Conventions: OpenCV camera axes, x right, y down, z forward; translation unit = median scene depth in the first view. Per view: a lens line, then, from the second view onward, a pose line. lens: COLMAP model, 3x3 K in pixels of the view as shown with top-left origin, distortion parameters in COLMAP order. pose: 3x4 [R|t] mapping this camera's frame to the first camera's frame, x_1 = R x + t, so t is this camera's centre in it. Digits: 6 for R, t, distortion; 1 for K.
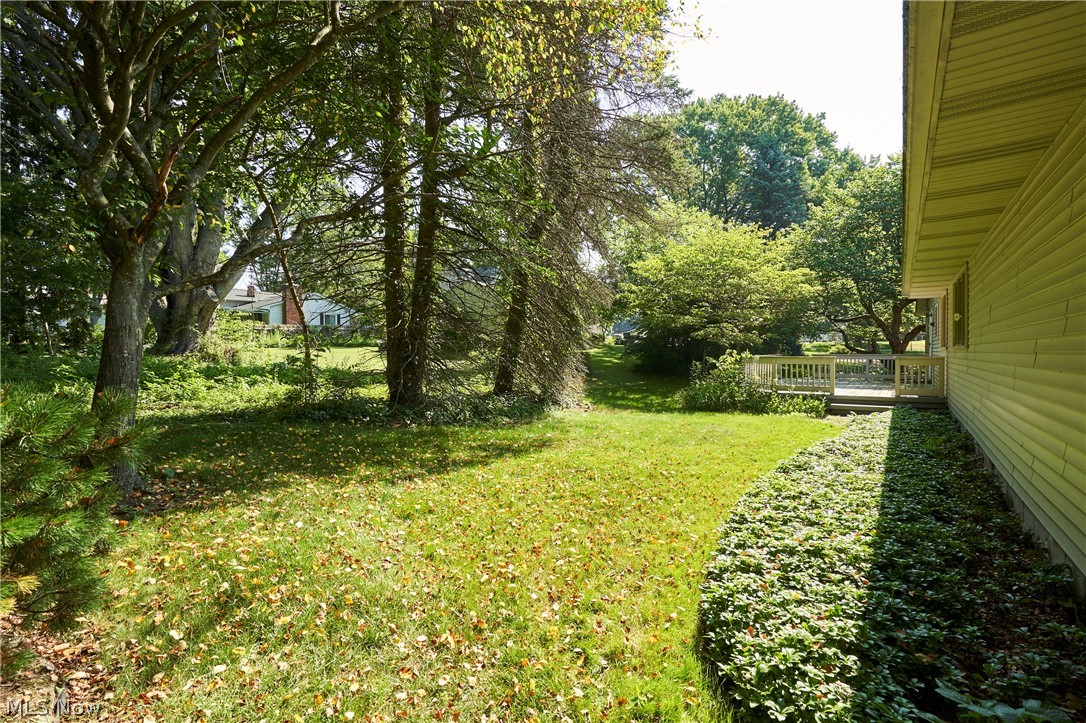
lens RADIAL K [[504.0, 0, 542.0], [0, 504.0, 365.6], [0, 0, 1]] dist [0.001661, -0.000336]
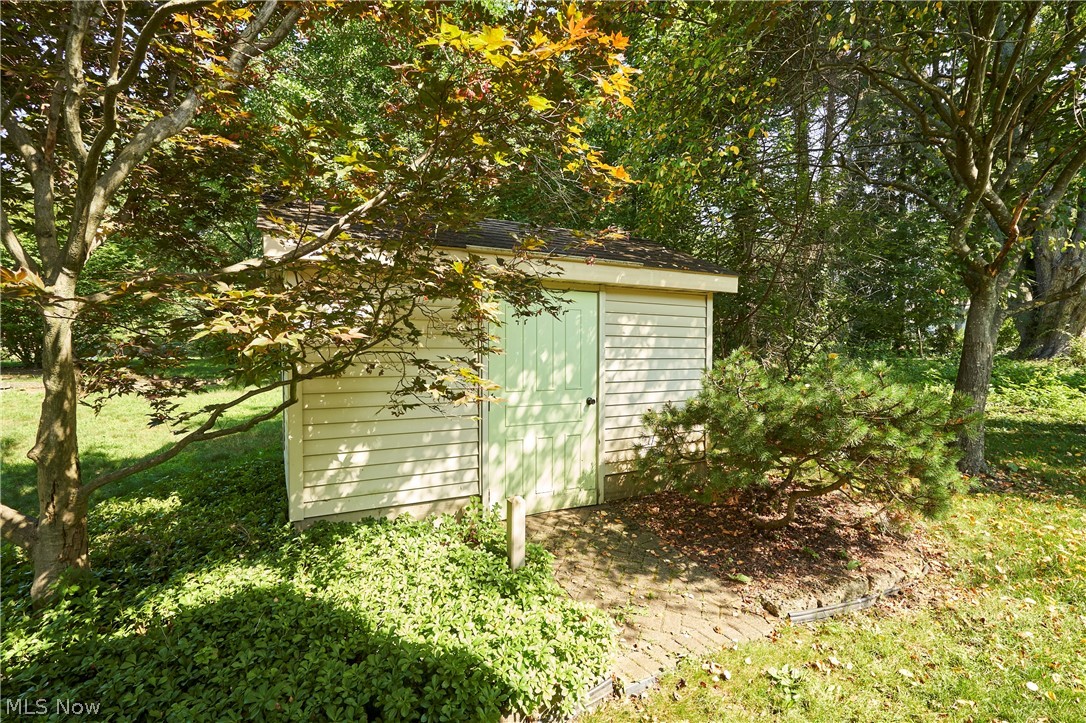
lens RADIAL K [[504.0, 0, 542.0], [0, 504.0, 365.6], [0, 0, 1]] dist [0.001661, -0.000336]
pose [[0.155252, 0.024402, -0.987573, 0.181723], [-0.026186, 0.999445, 0.020579, -0.012410], [0.987528, 0.022665, 0.155805, -0.198732]]
